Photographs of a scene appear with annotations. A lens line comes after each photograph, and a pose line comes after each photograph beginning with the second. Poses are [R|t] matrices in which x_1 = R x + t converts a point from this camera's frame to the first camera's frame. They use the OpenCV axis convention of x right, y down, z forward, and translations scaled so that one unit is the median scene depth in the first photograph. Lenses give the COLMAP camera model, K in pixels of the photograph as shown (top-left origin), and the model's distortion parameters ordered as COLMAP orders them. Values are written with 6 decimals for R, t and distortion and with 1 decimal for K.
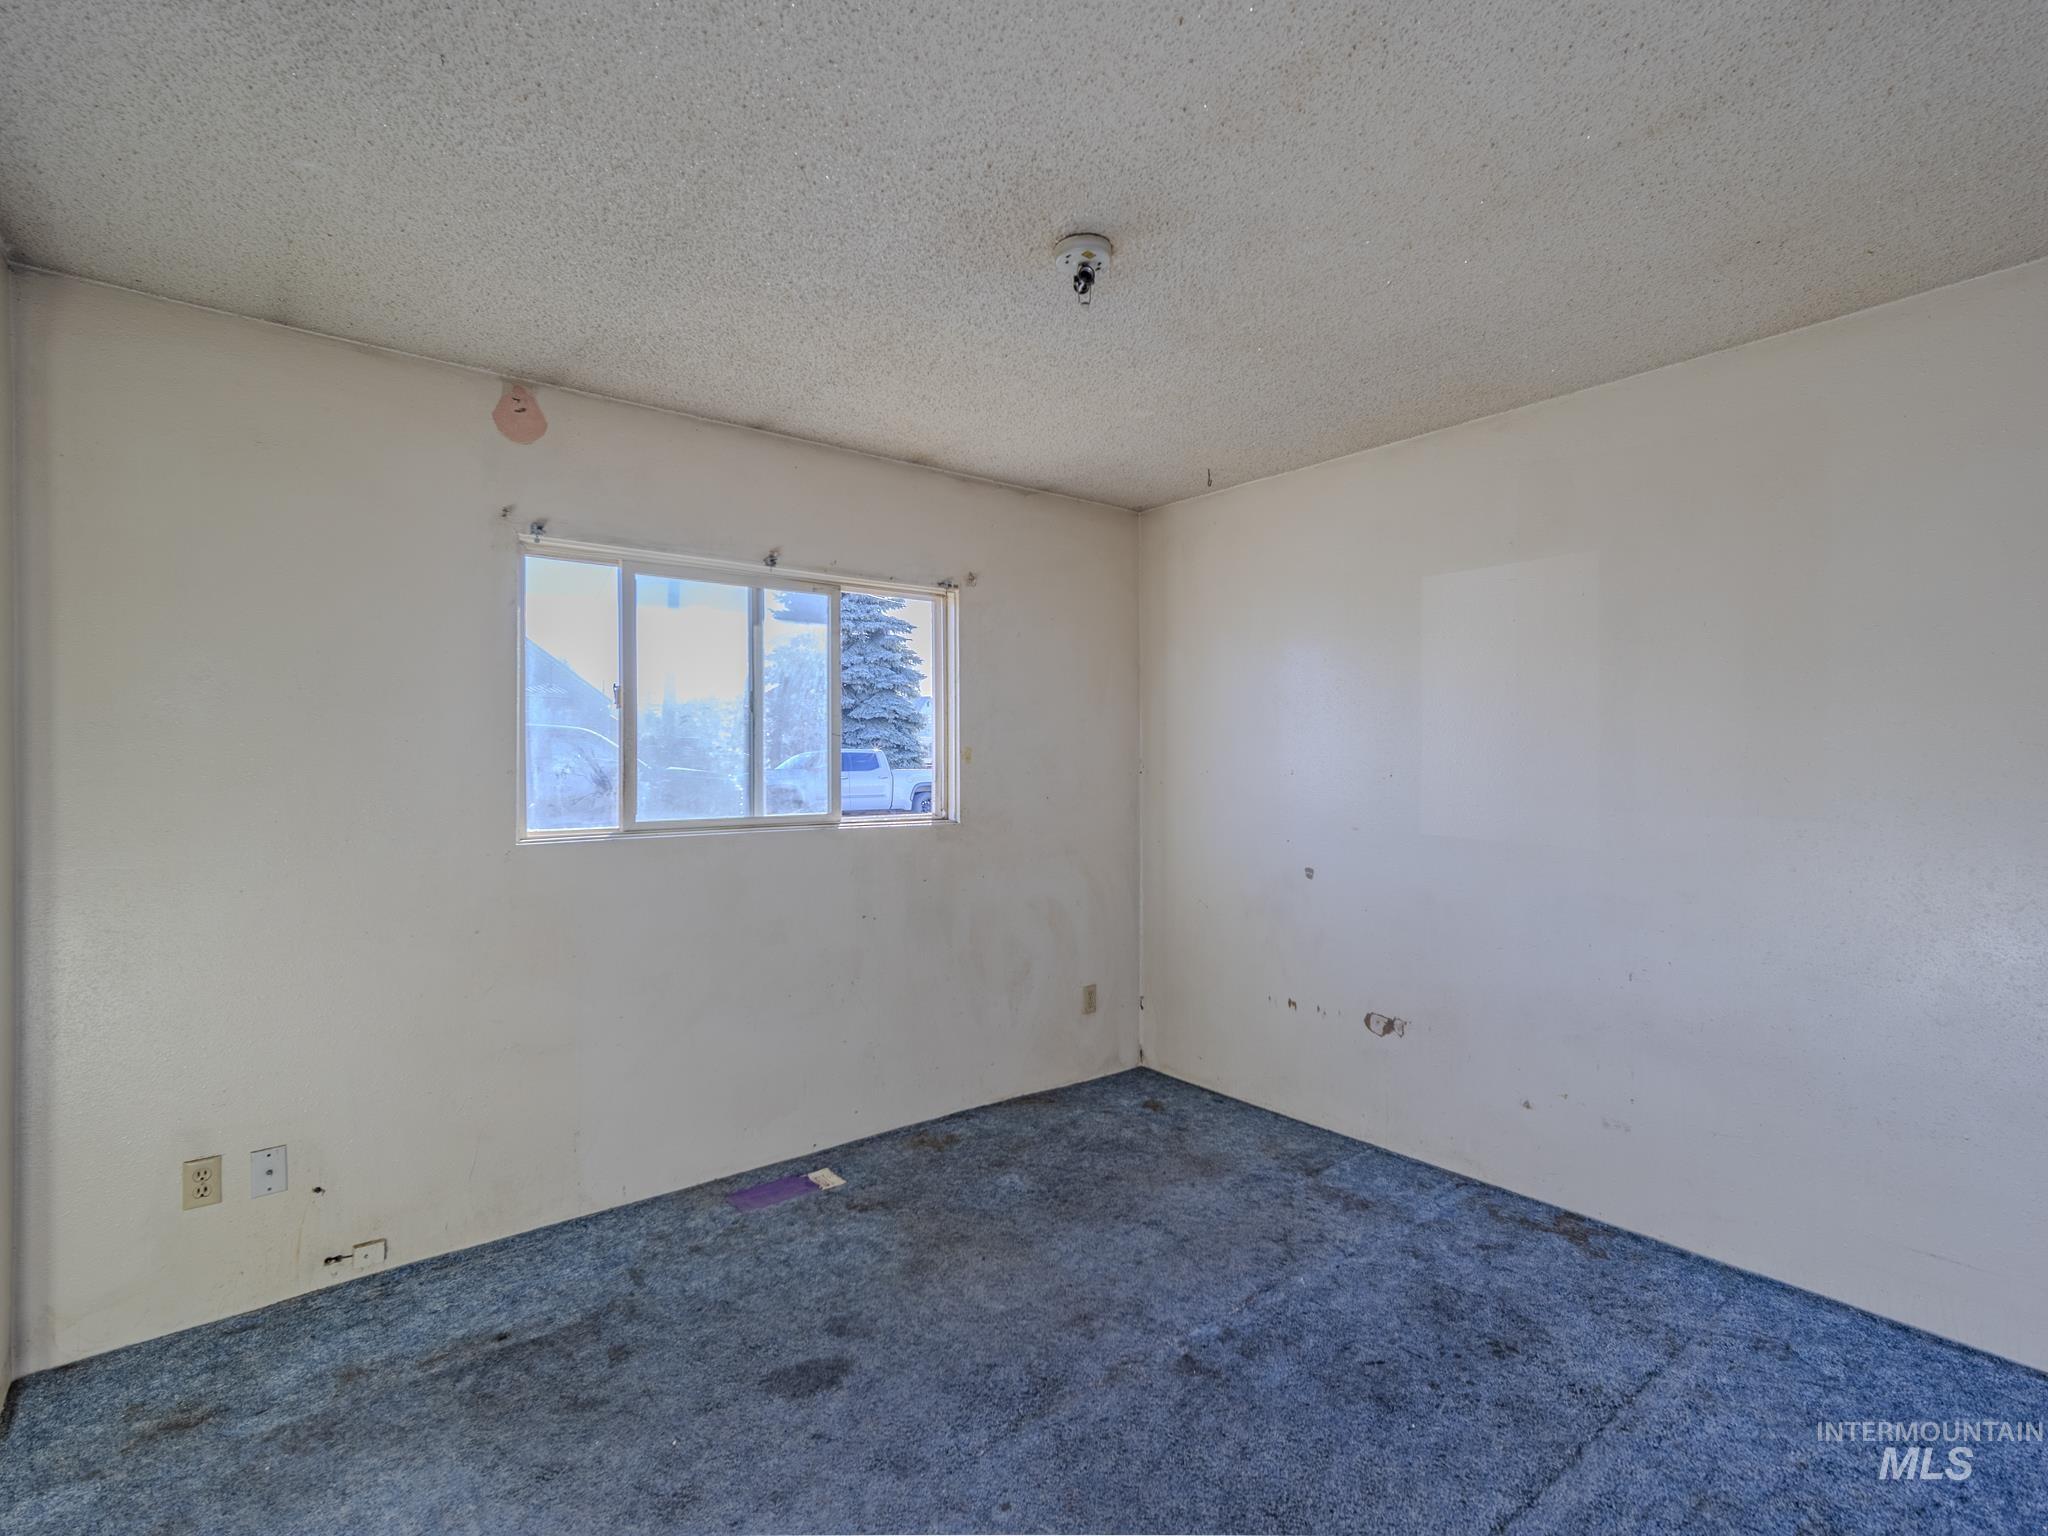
lens RADIAL K [[962.3, 0, 1092.3], [0, 962.3, 759.8], [0, 0, 1]] dist [-0.001554, 0.005699]
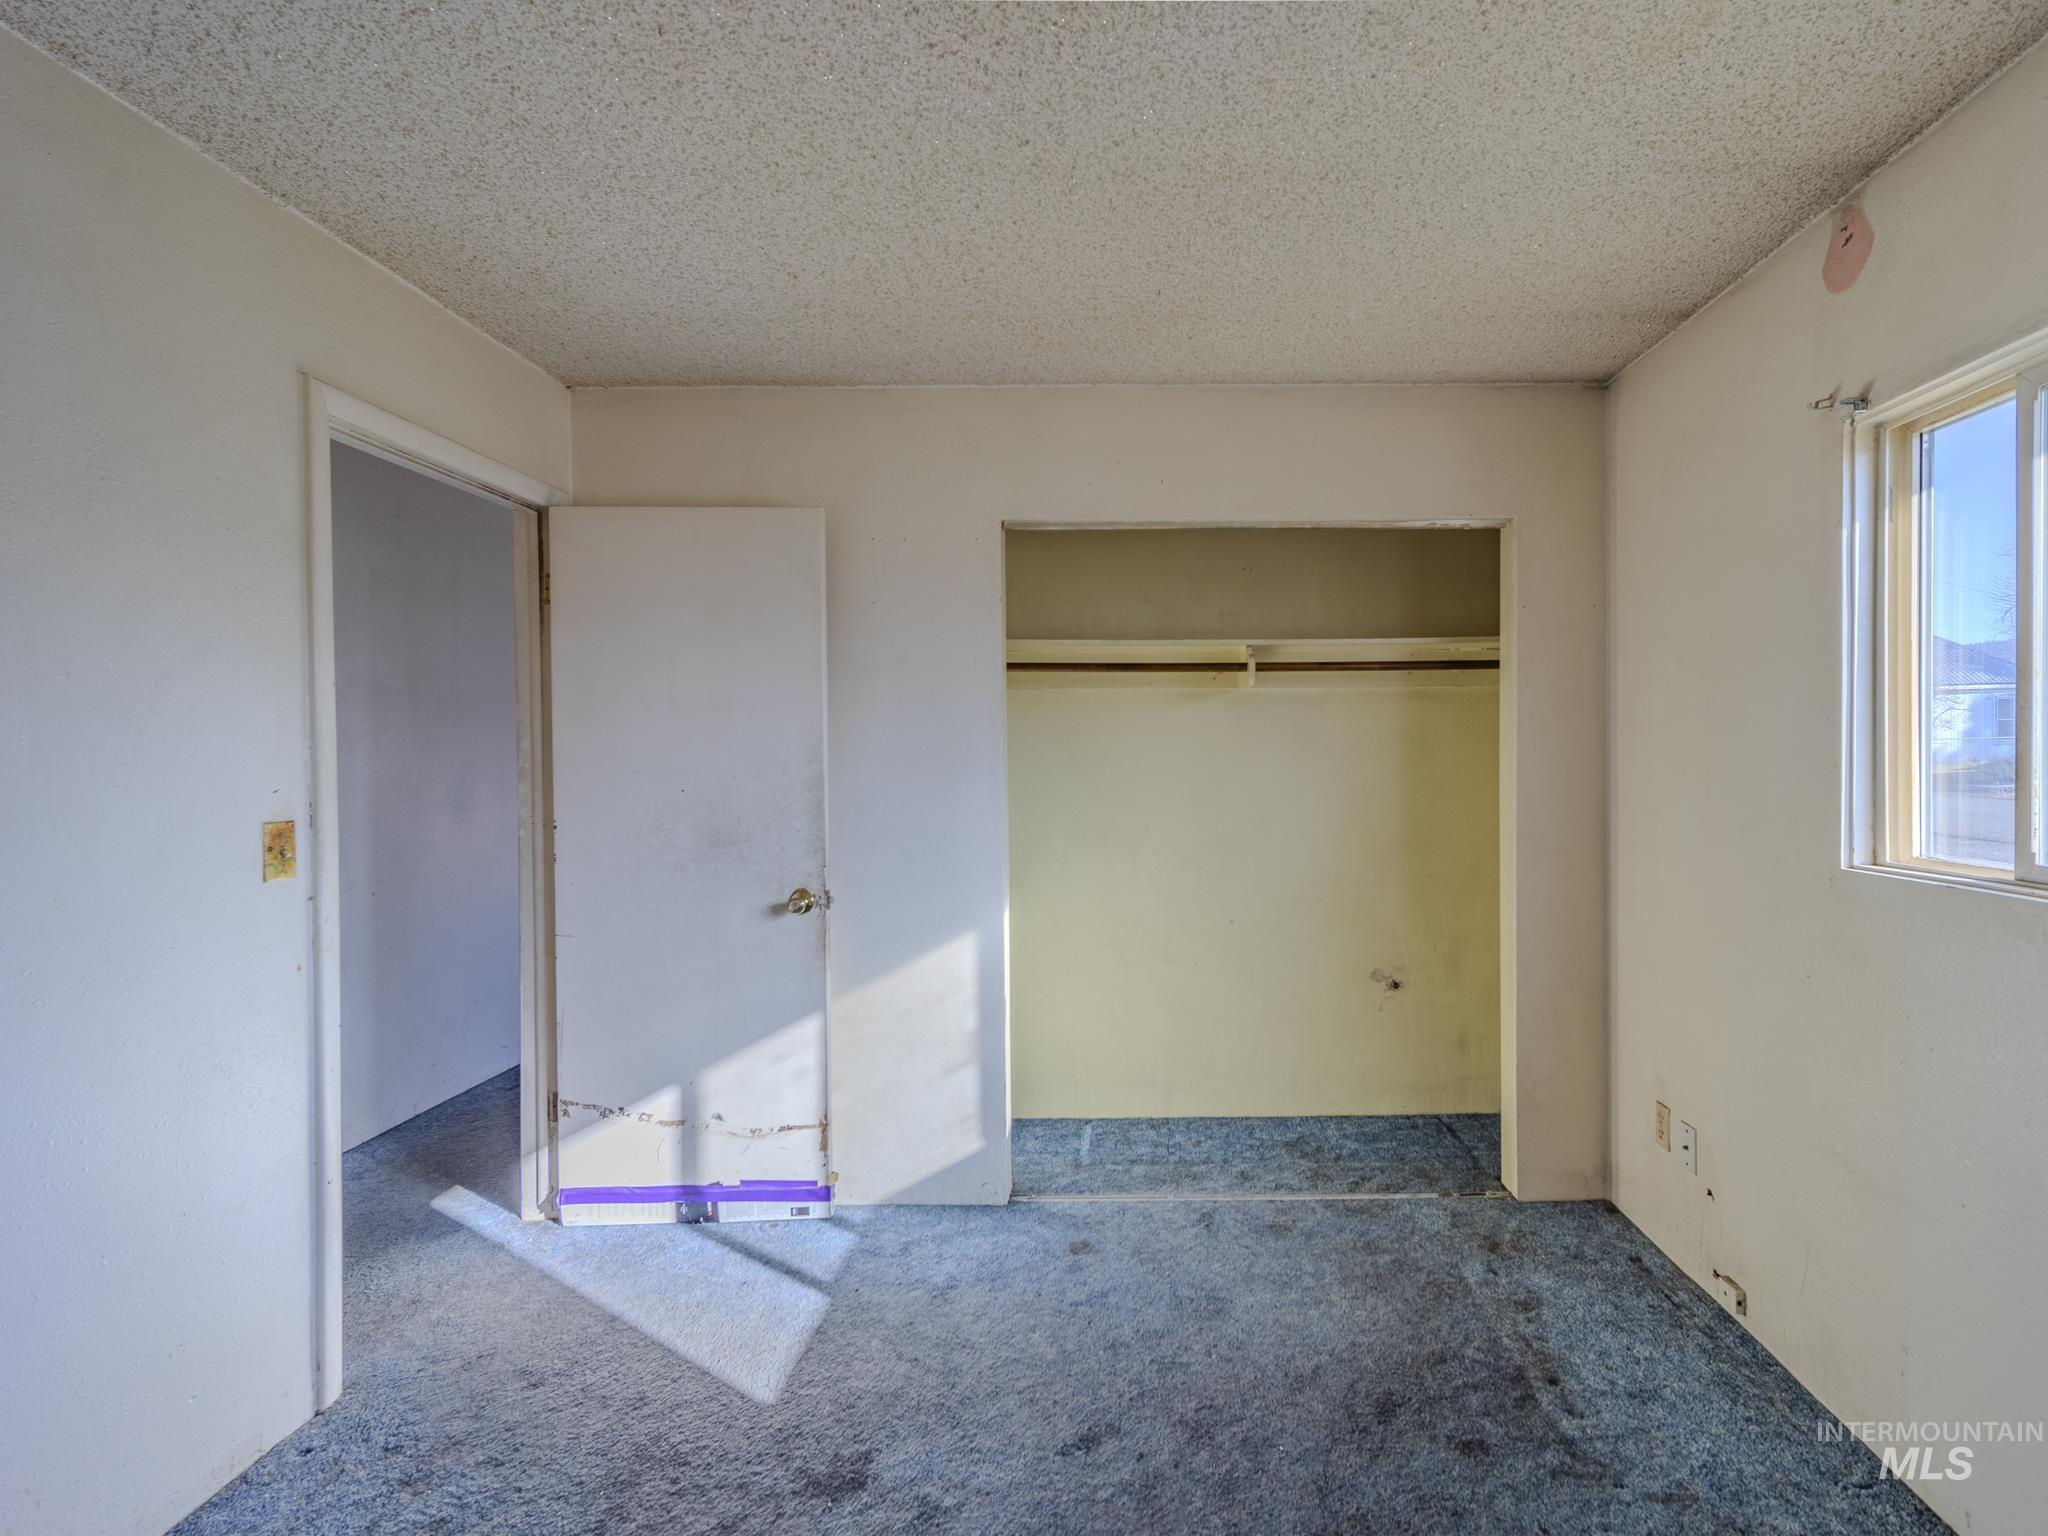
lens RADIAL K [[962.3, 0, 1092.3], [0, 962.3, 759.8], [0, 0, 1]] dist [-0.001554, 0.005699]
pose [[-0.690239, 0.012777, -0.723469, 0.317567], [0.006406, 0.999913, 0.011547, -0.003421], [0.723553, 0.003335, -0.690260, 1.217167]]
